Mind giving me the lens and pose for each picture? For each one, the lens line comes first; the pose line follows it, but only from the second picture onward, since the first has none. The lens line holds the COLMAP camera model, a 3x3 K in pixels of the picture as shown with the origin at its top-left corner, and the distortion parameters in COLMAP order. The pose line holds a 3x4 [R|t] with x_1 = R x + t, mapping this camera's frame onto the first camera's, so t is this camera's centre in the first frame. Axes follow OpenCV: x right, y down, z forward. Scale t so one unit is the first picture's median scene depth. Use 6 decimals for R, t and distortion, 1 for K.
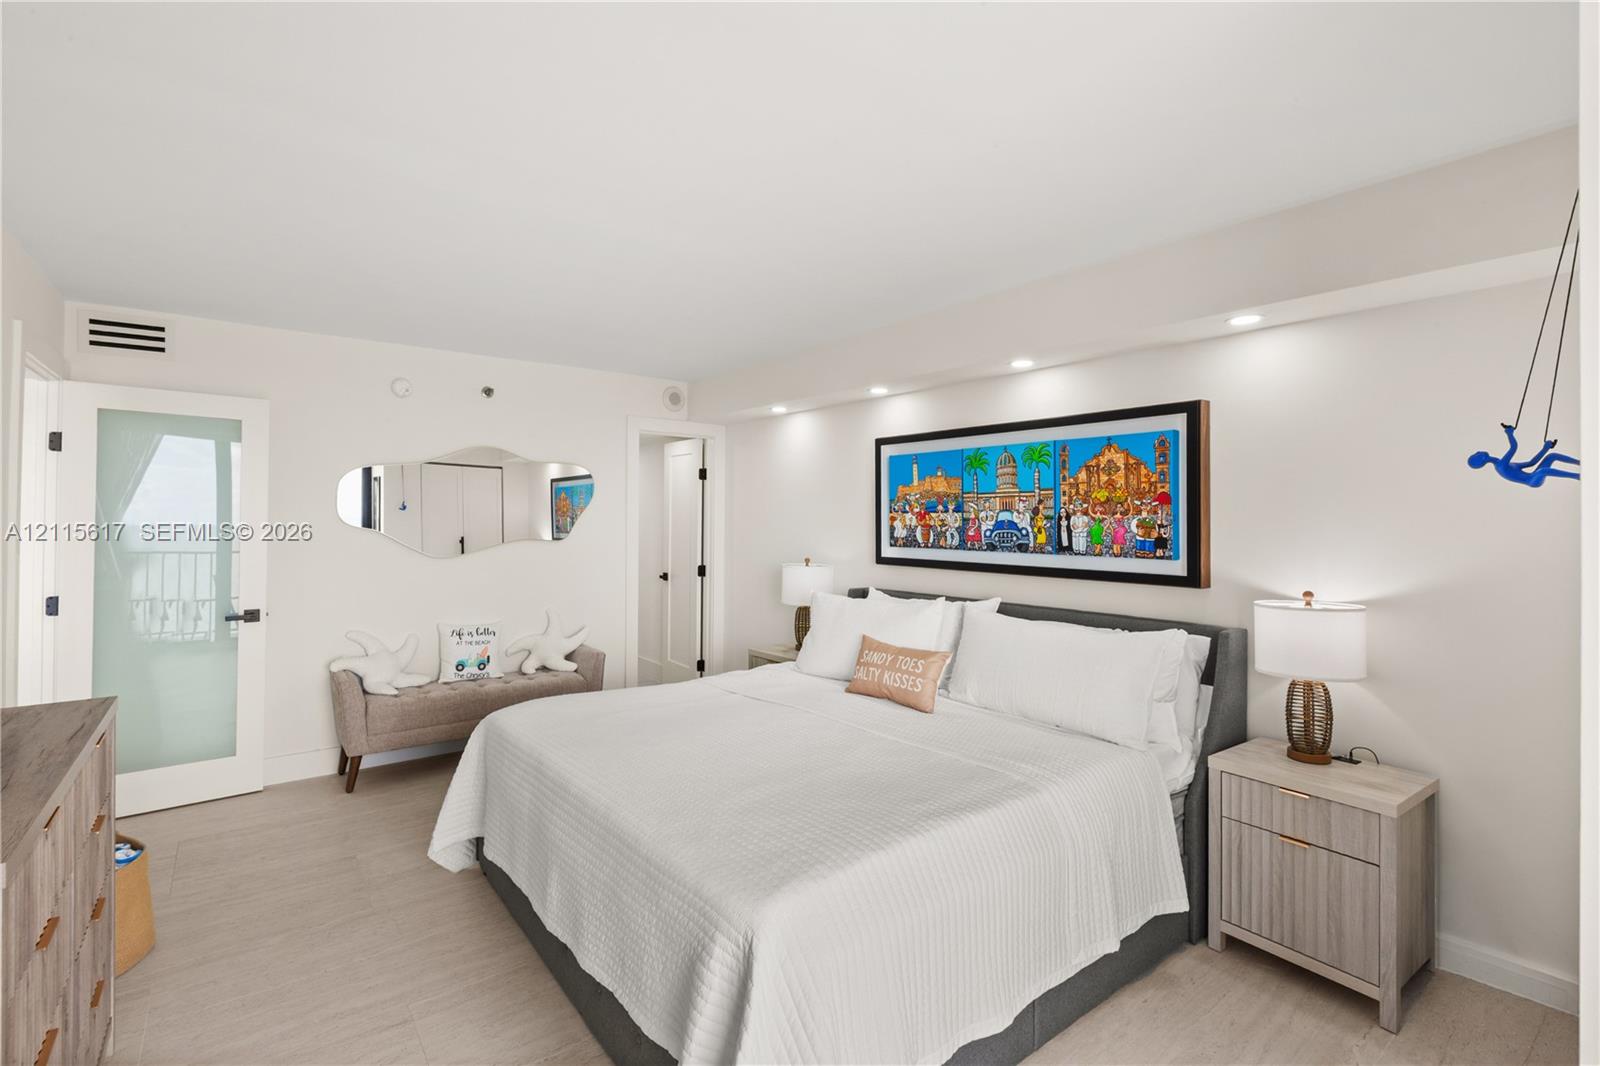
lens RADIAL K [[740.4, 0, 796.3], [0, 740.4, 514.7], [0, 0, 1]] dist [-0.001106, 0.000052]
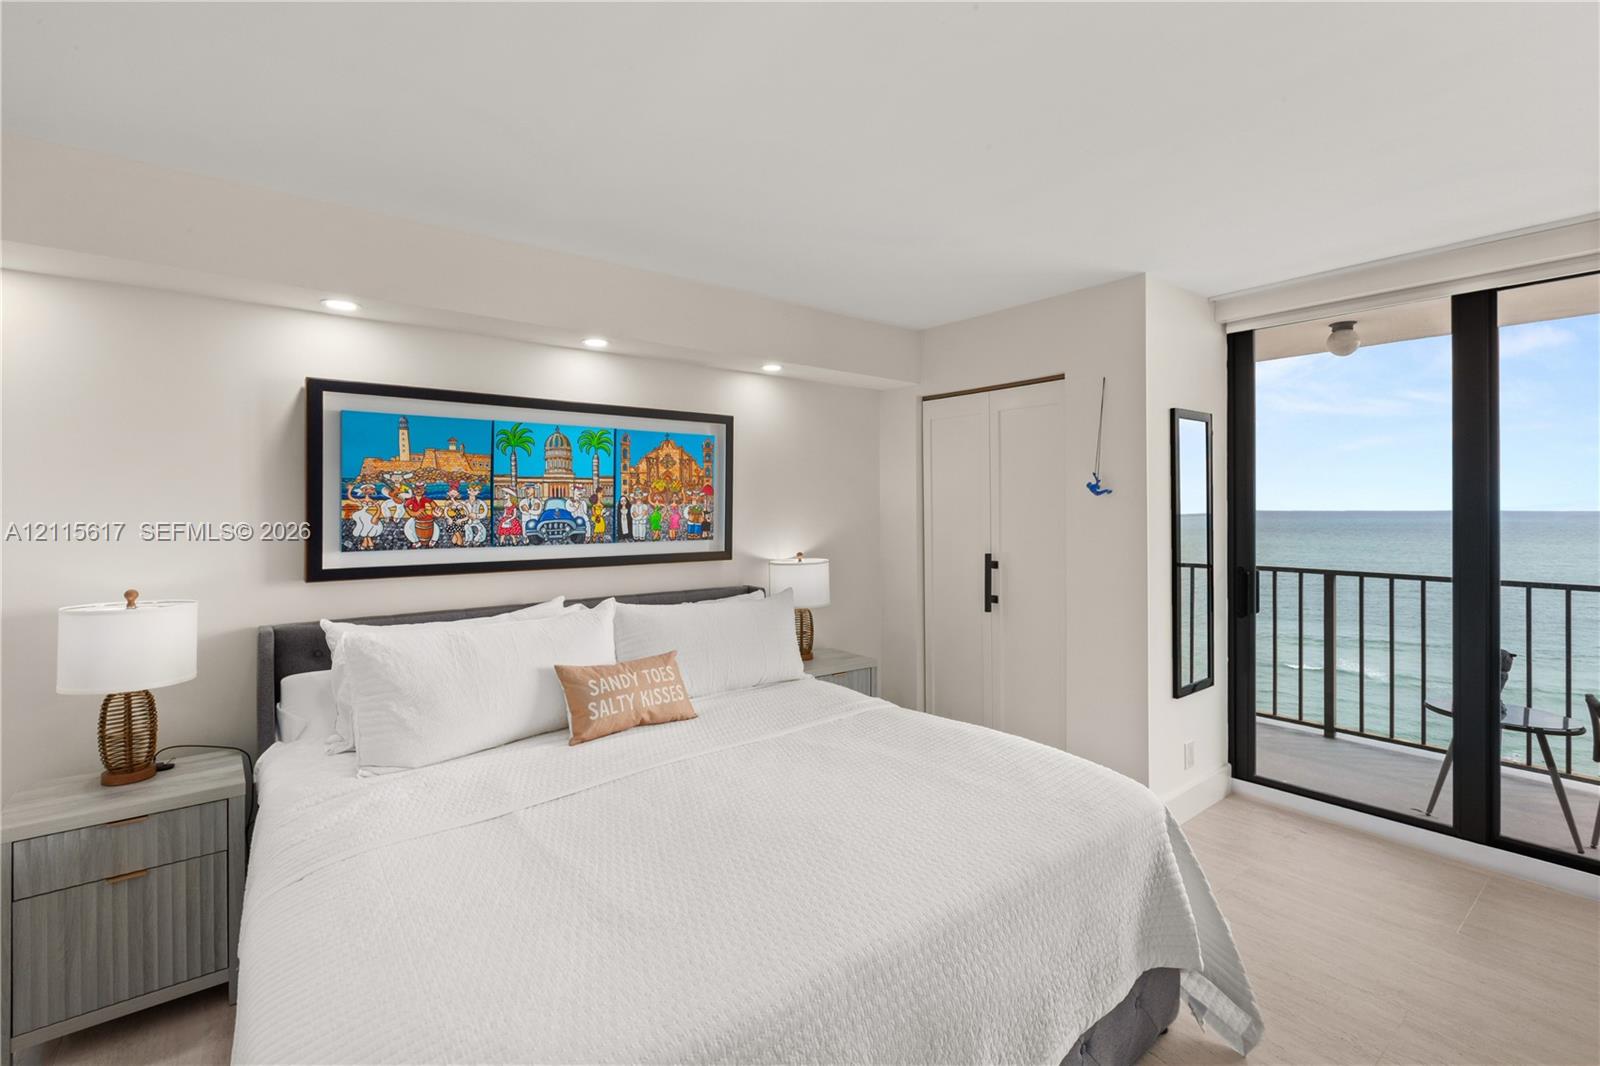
lens RADIAL K [[740.4, 0, 796.3], [0, 740.4, 514.7], [0, 0, 1]] dist [-0.001106, 0.000052]
pose [[-0.024394, -0.017031, 0.999557, -0.627555], [-0.005147, 0.999844, 0.016910, -0.002316], [-0.999689, -0.004732, -0.024478, 0.748676]]
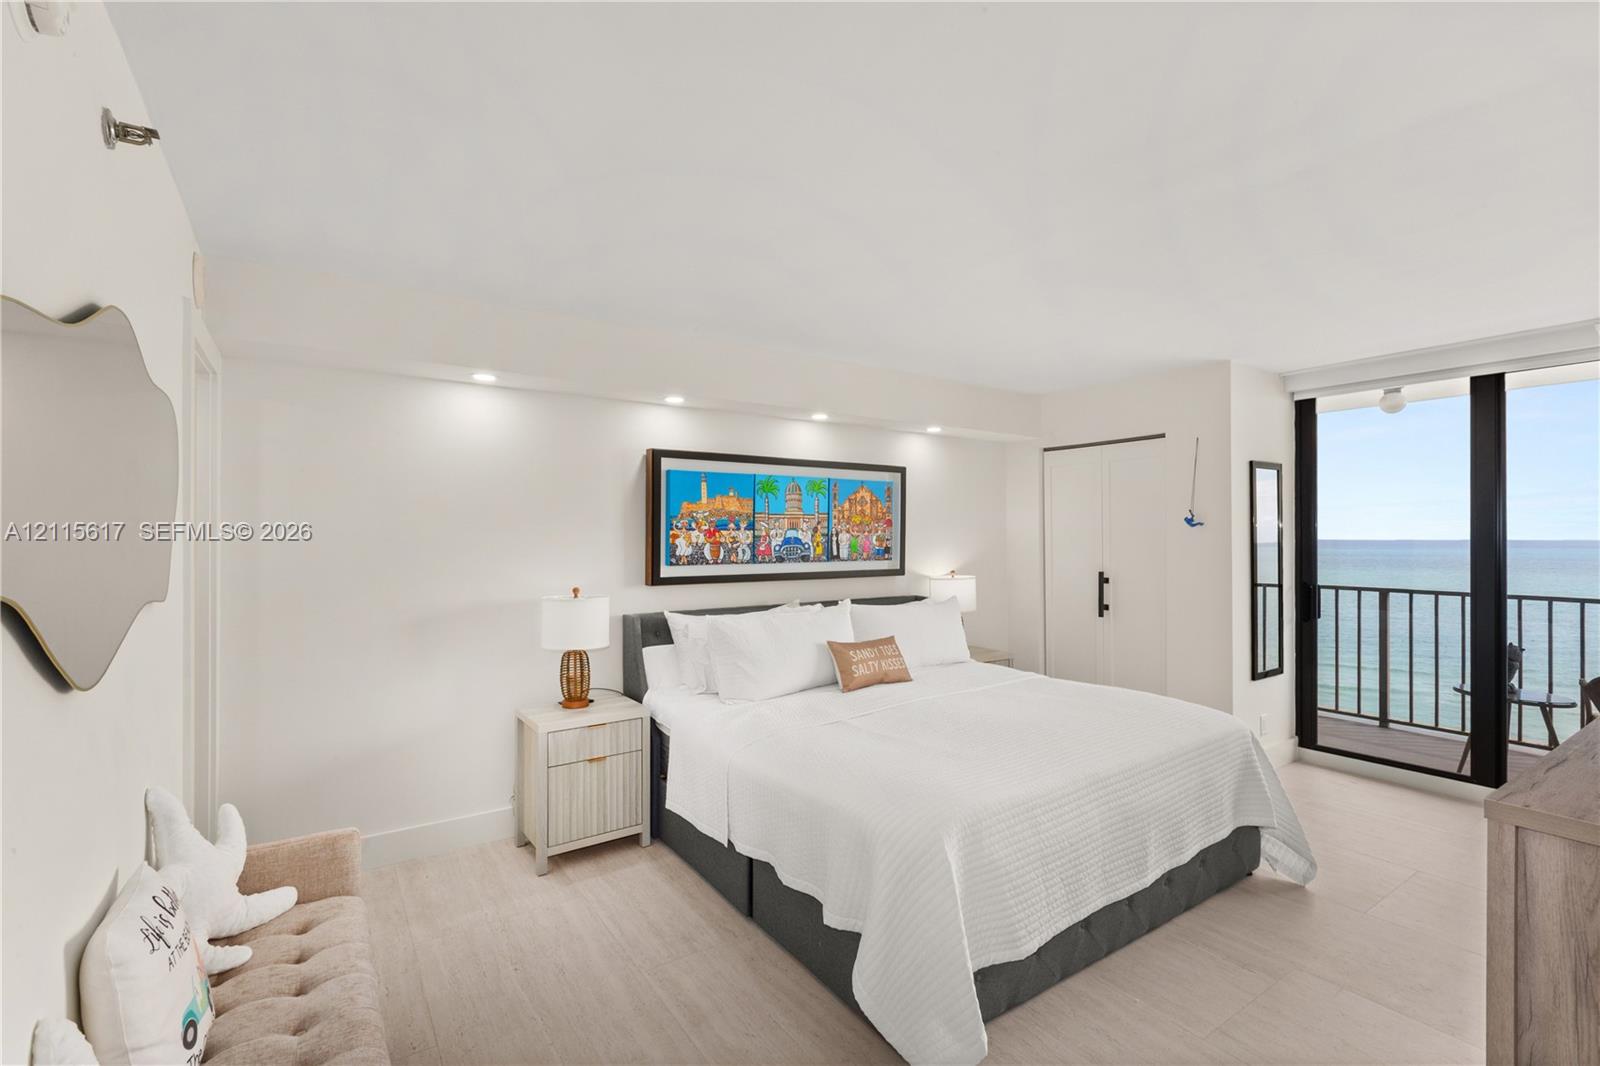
lens RADIAL K [[733.9, 0, 806.4], [0, 733.9, 542.6], [0, 0, 1]] dist [-0.001268, 0.000416]
pose [[0.038989, -0.015571, 0.999118, -0.963184], [-0.004674, 0.999865, 0.015765, -0.002572], [-0.999229, -0.005285, 0.038911, 0.948390]]
